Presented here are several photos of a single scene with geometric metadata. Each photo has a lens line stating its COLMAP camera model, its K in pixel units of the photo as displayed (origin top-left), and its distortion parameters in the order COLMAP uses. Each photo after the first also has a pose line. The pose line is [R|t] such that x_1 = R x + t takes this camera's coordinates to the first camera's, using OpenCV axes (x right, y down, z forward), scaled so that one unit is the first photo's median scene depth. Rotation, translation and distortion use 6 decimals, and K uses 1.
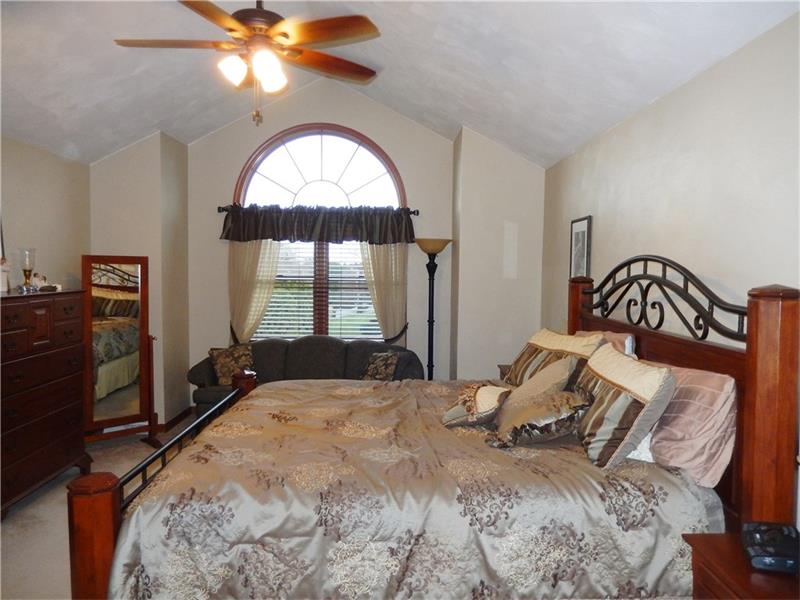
lens RADIAL K [[596.5, 0, 398.4], [0, 596.5, 297.0], [0, 0, 1]] dist [0.013863, -0.005934]
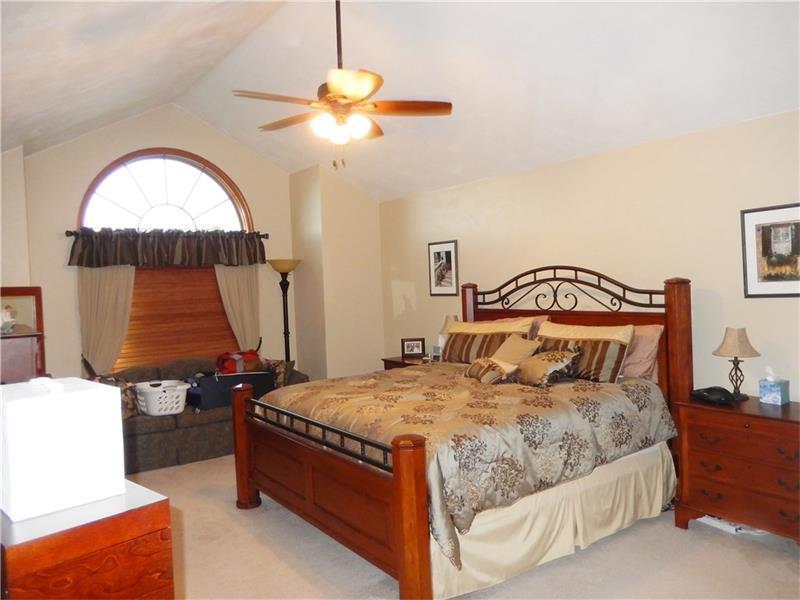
lens RADIAL K [[596.5, 0, 398.4], [0, 596.5, 297.0], [0, 0, 1]] dist [0.013863, -0.005934]
pose [[0.815856, -0.060926, 0.575037, -0.420398], [0.078007, 0.996940, -0.005048, -0.004853], [-0.572970, 0.048975, 0.818112, -0.037651]]
